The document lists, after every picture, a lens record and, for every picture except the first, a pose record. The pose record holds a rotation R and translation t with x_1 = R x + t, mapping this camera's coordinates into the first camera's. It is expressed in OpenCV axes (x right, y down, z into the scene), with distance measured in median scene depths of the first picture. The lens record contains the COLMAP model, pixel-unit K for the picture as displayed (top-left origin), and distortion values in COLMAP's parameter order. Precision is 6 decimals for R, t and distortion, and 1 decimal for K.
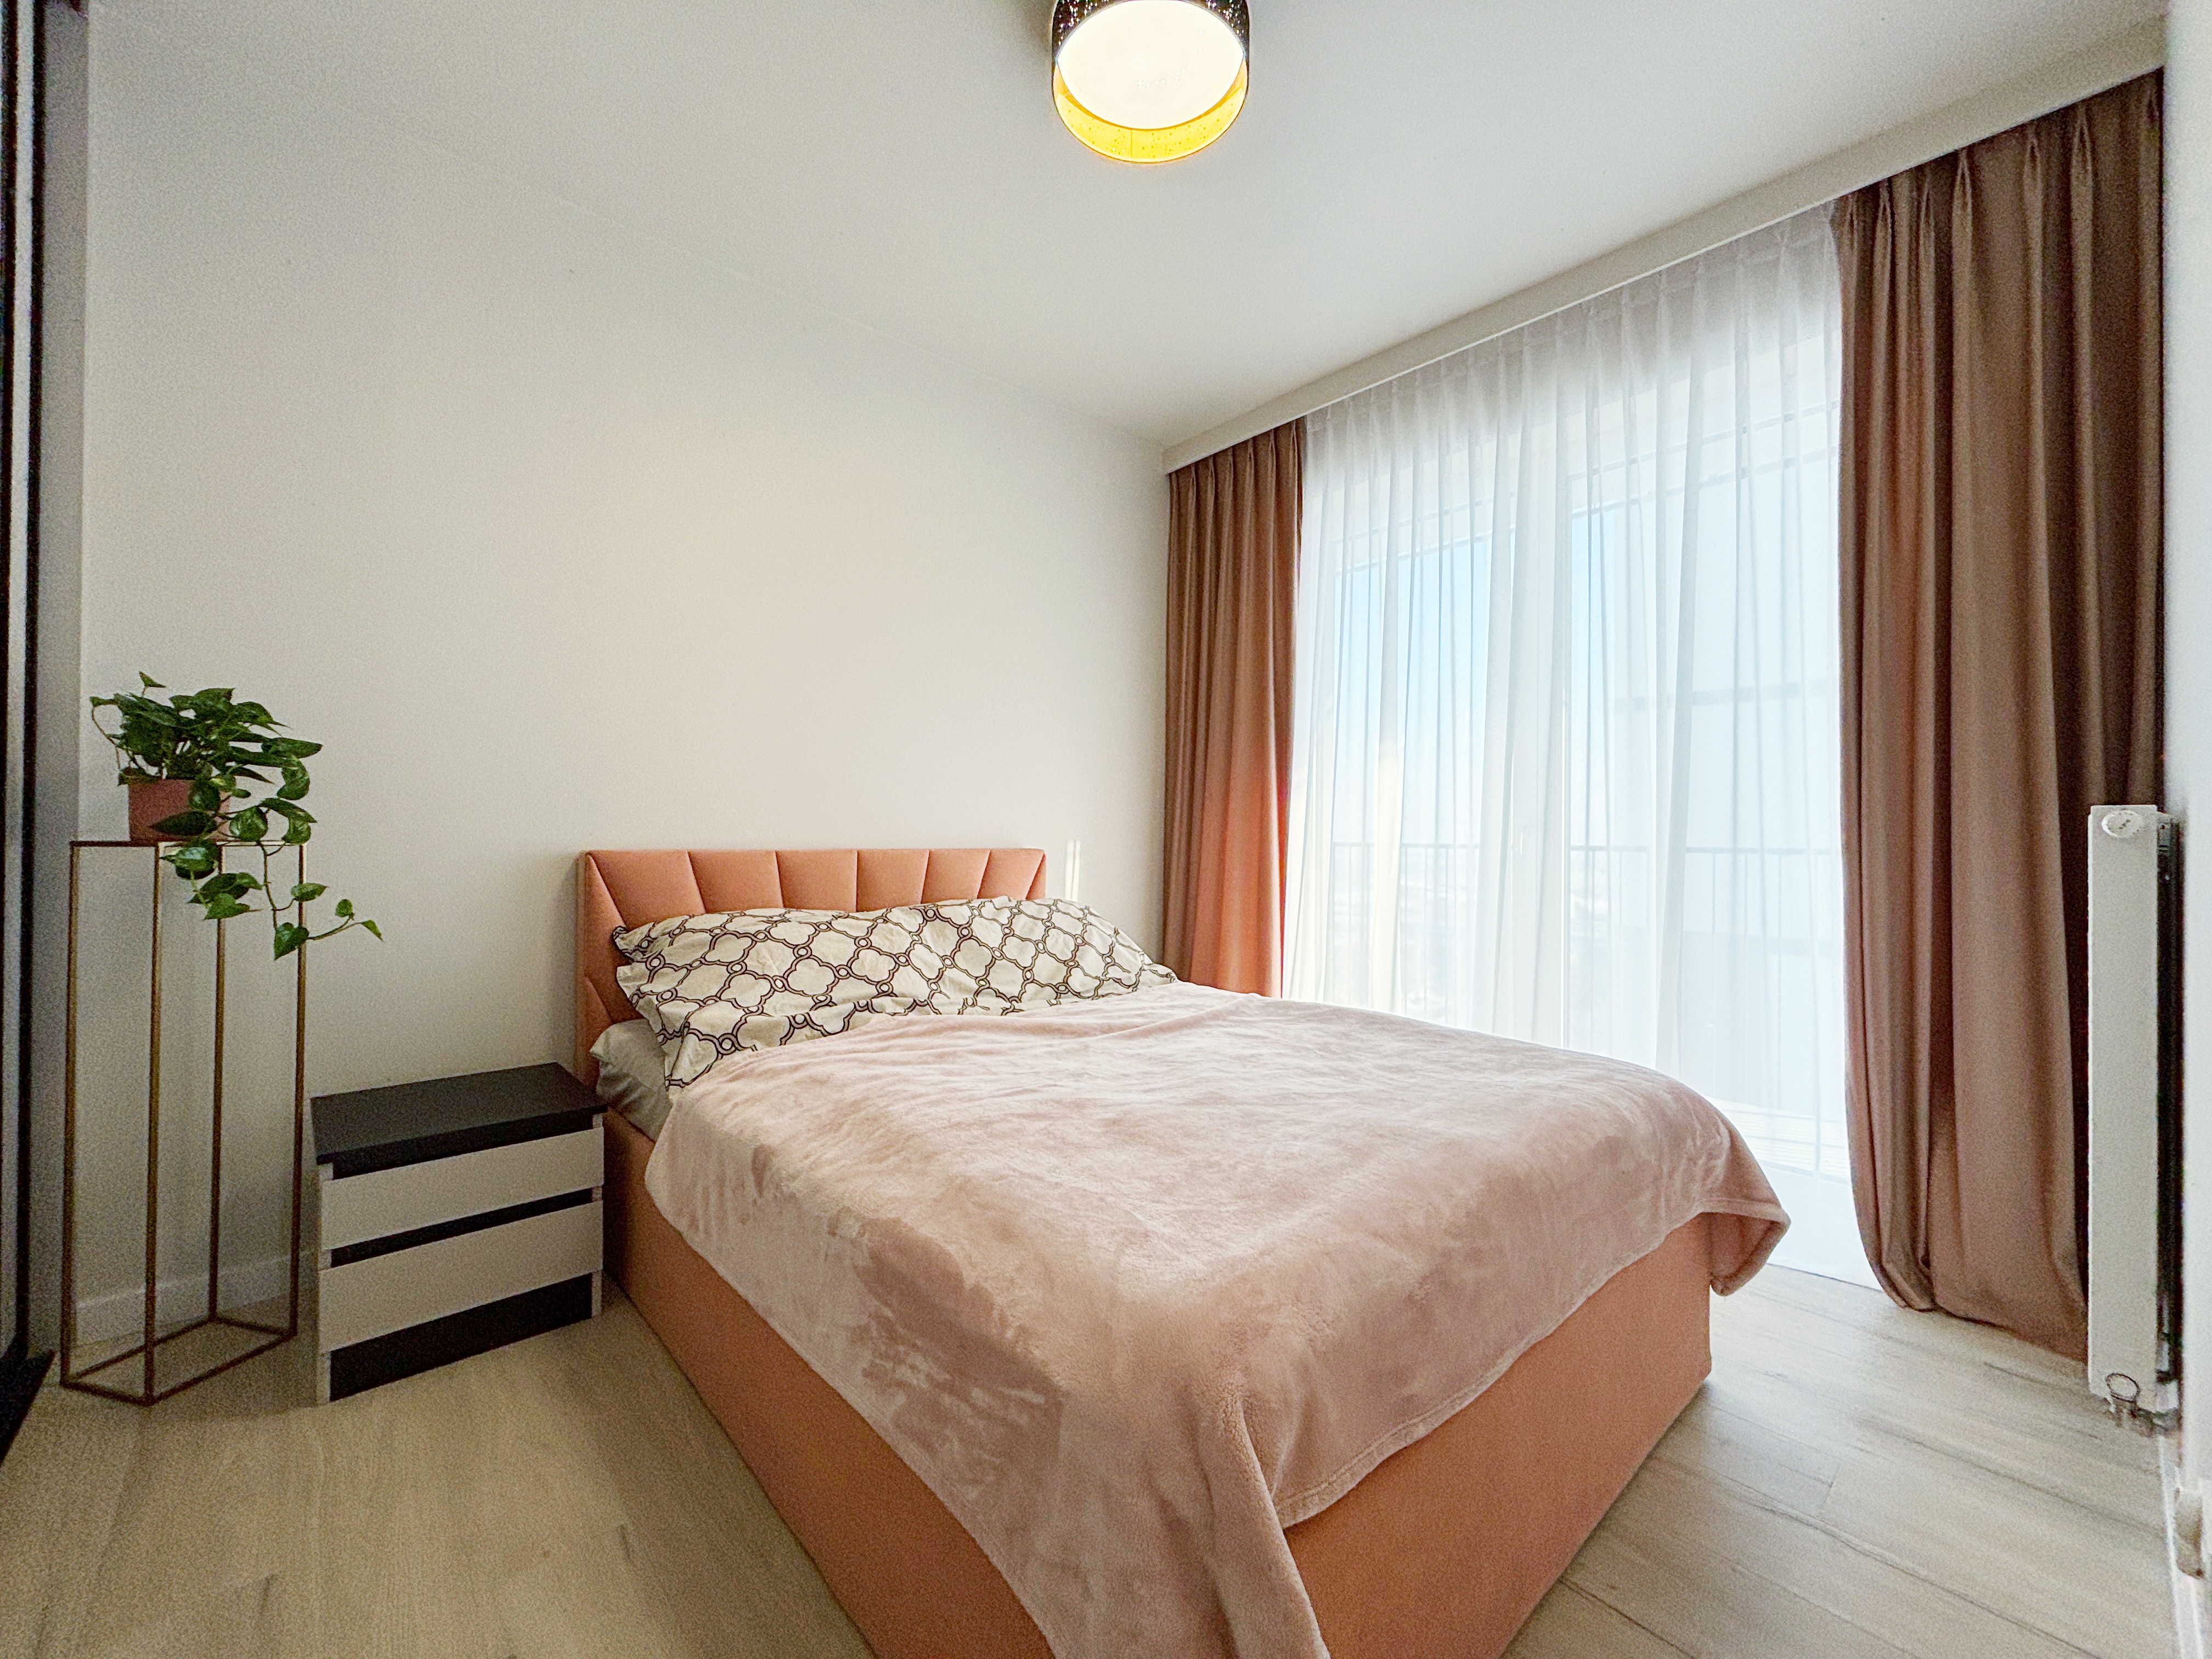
lens RADIAL K [[897.9, 0, 1092.5], [0, 897.9, 827.6], [0, 0, 1]] dist [0.000803, -0.000294]
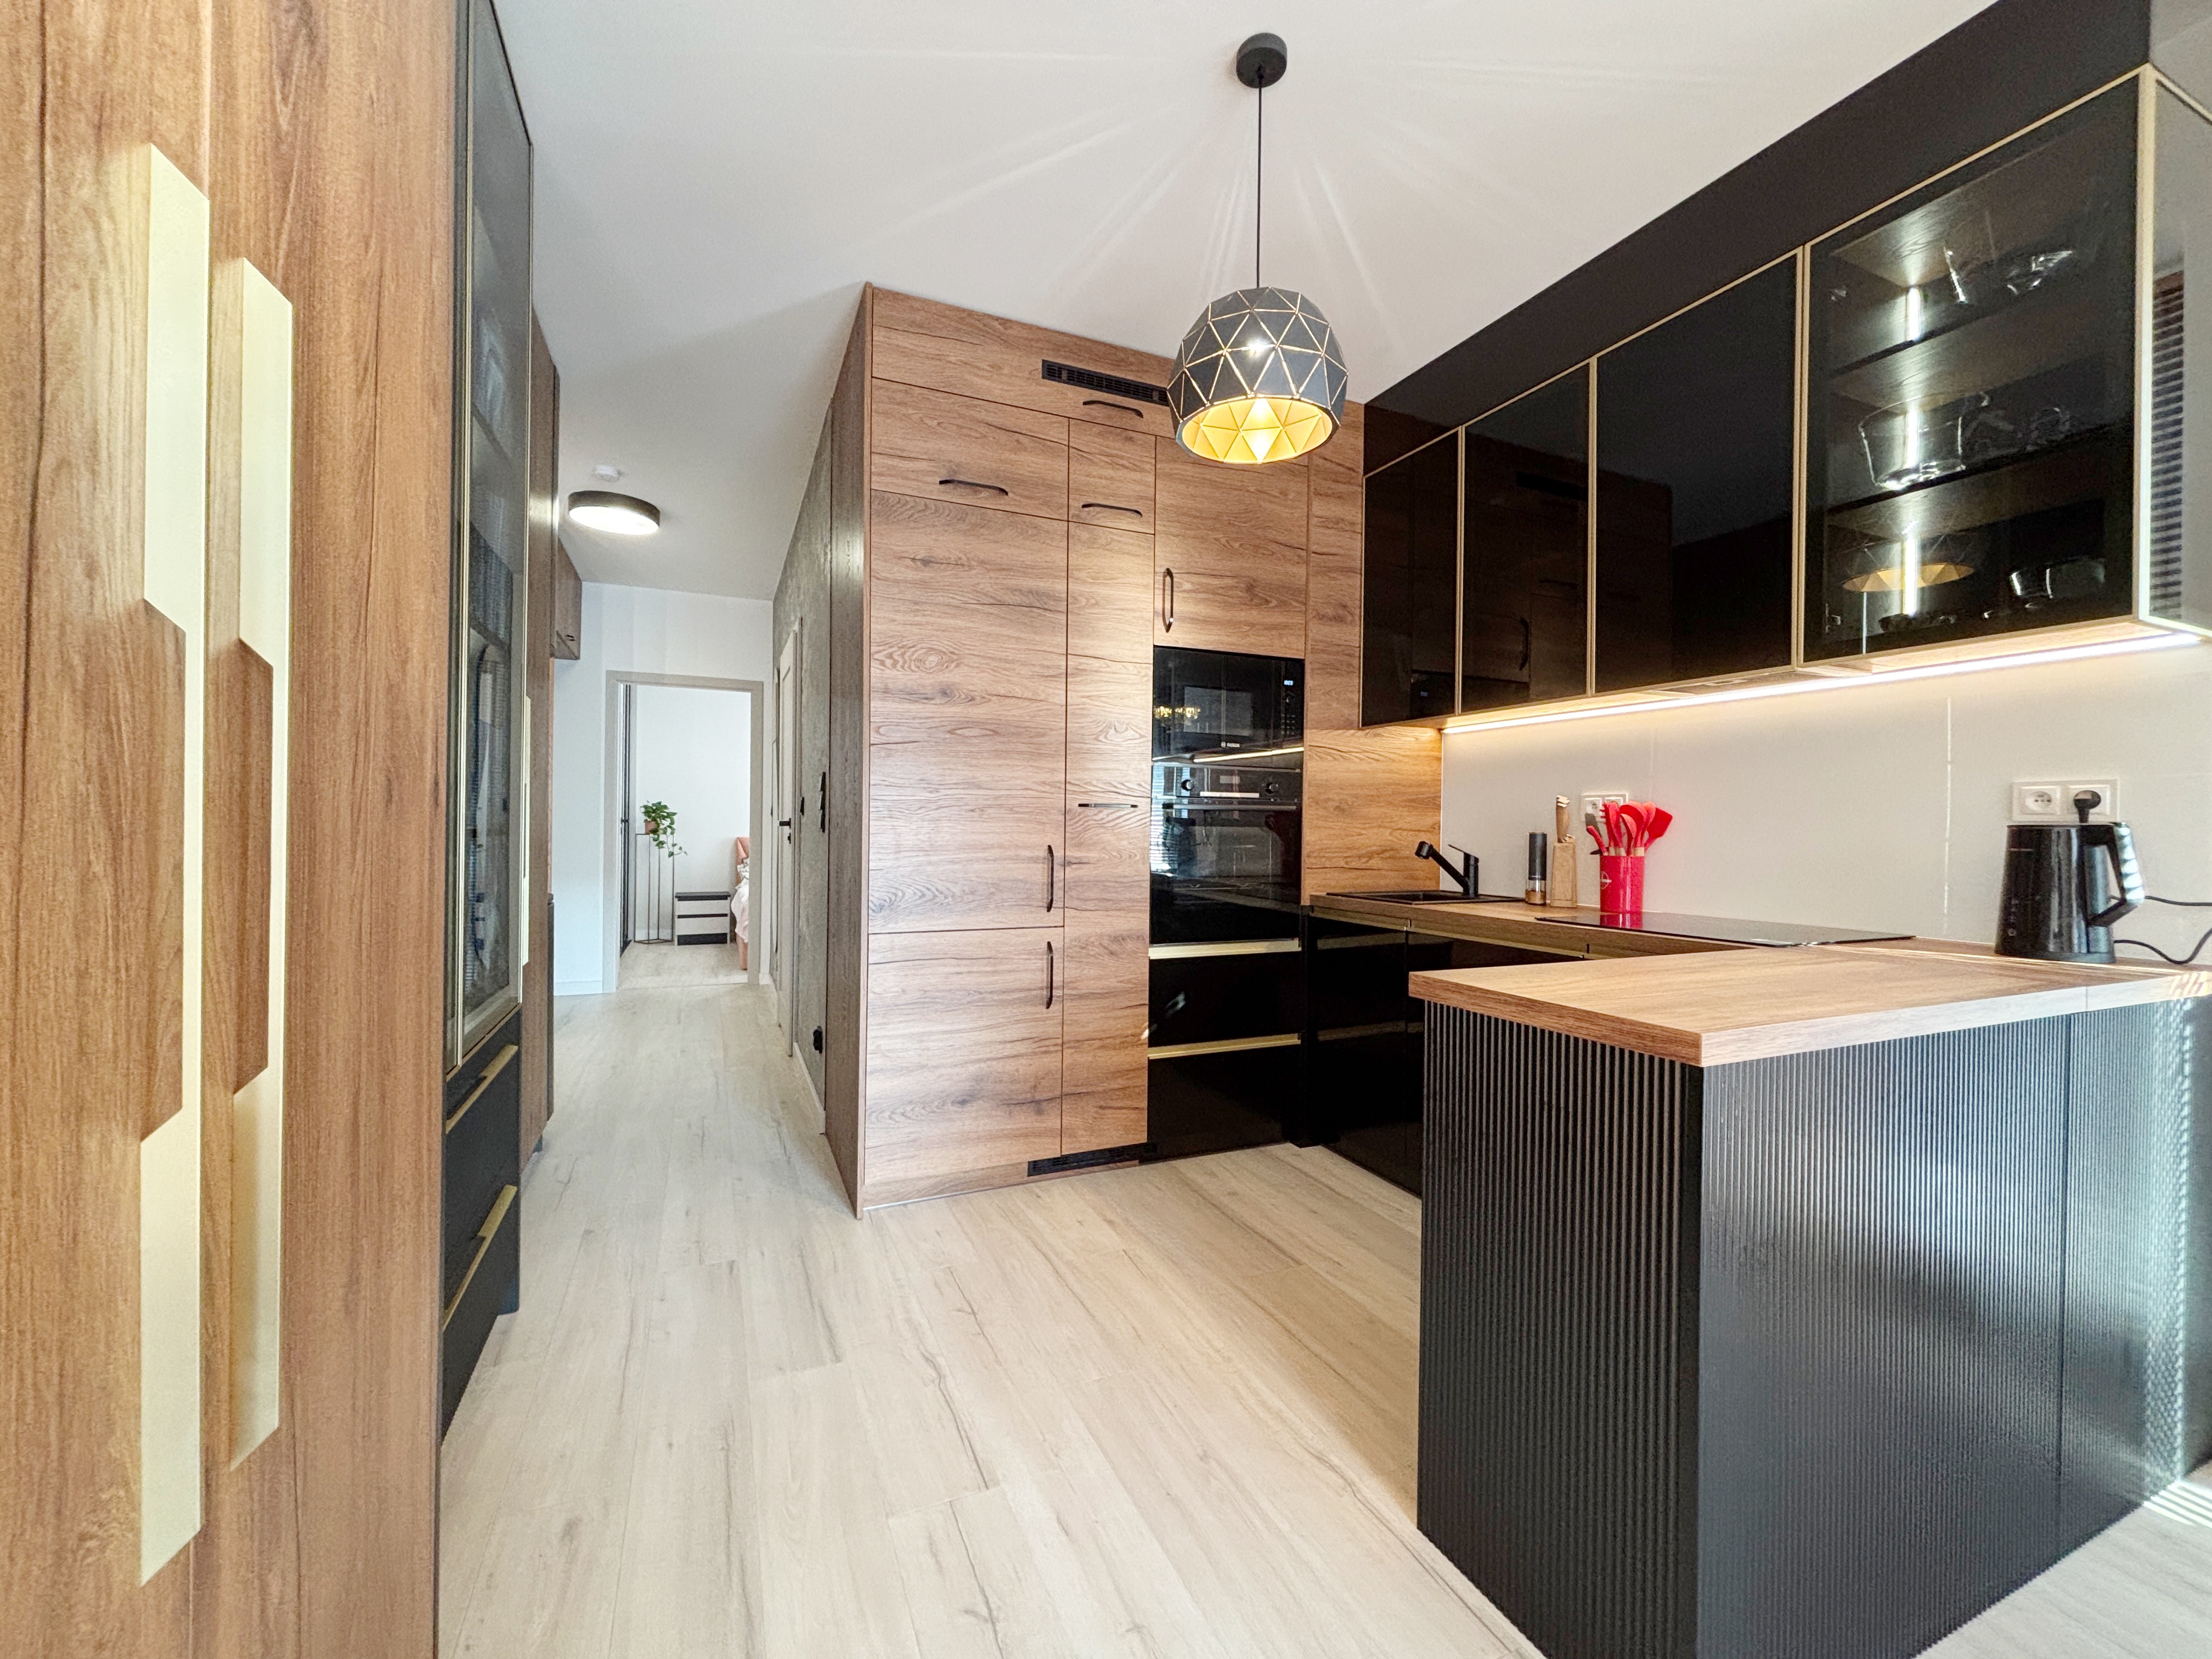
lens RADIAL K [[897.9, 0, 1092.5], [0, 897.9, 827.6], [0, 0, 1]] dist [0.000803, -0.000294]
pose [[0.946498, 0.006267, -0.322649, 2.835947], [-0.005509, 0.999980, 0.003263, -0.047438], [0.322663, -0.001311, 0.946513, -2.866652]]
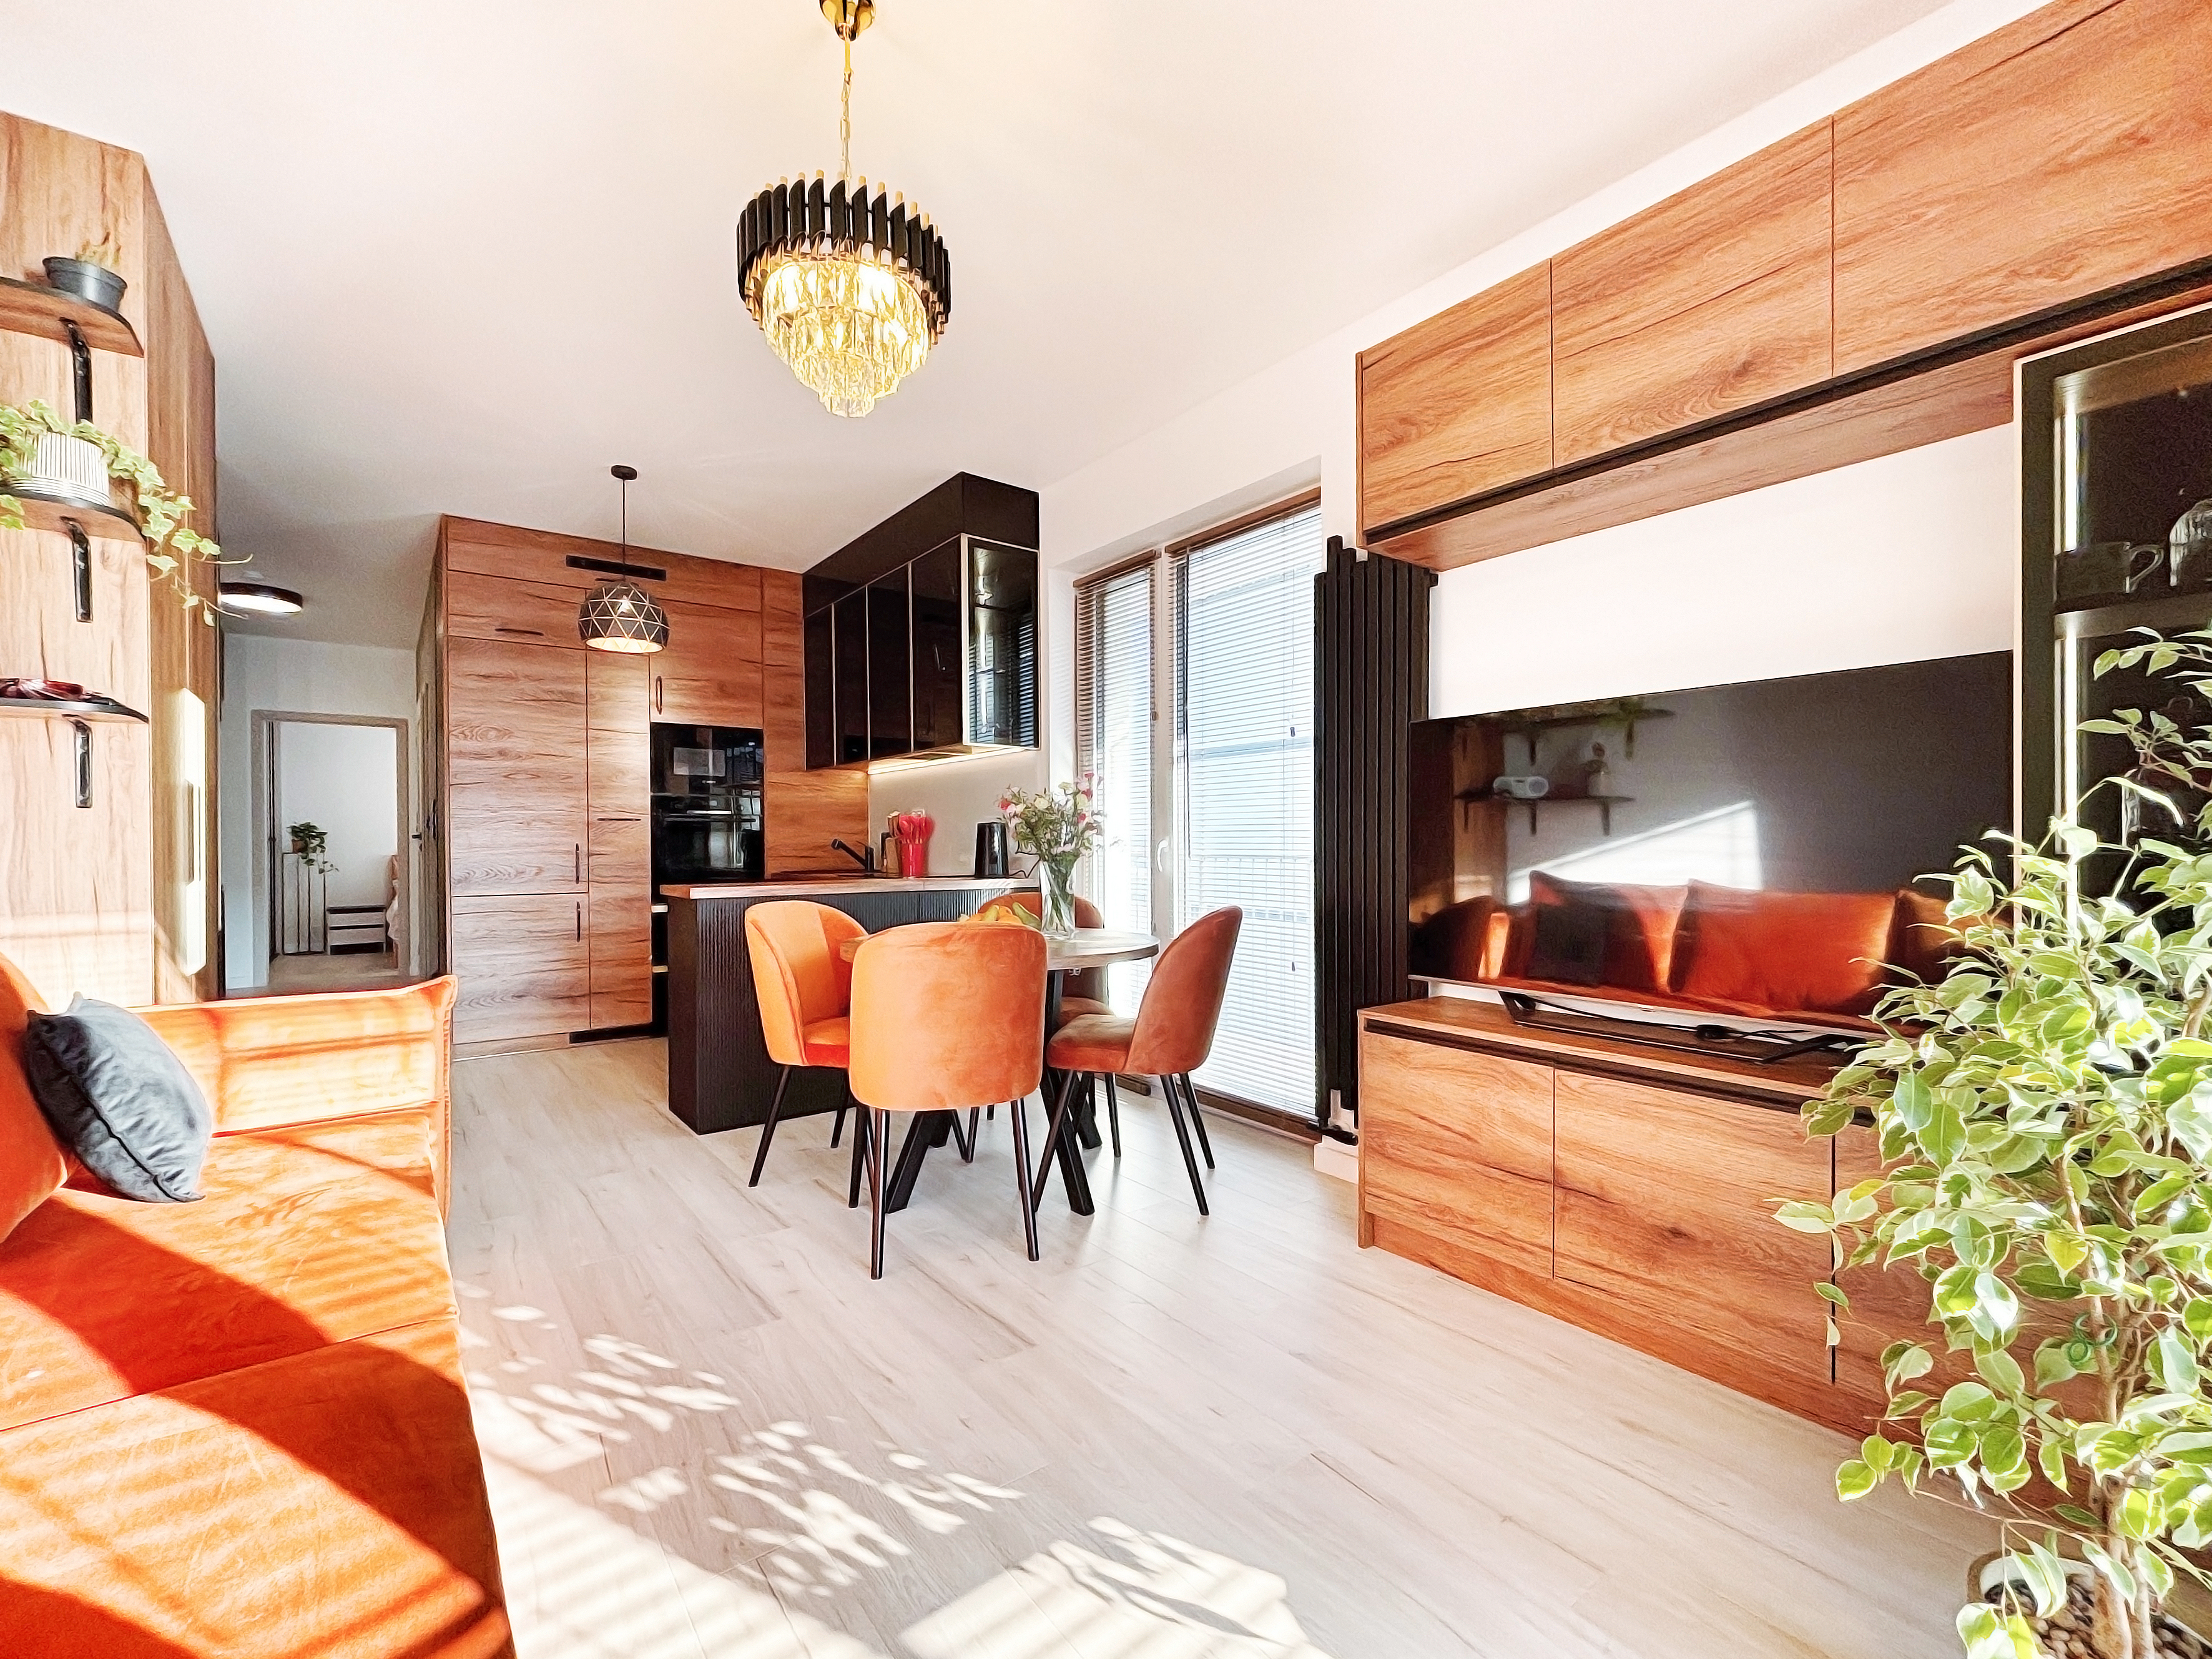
lens RADIAL K [[921.1, 0, 1106.5], [0, 921.1, 849.8], [0, 0, 1]] dist [-0.052181, 0.024378]
pose [[0.998571, -0.009199, -0.052638, 3.940699], [0.009692, 0.999912, 0.009106, -0.002674], [0.052549, -0.009603, 0.998572, -3.969942]]
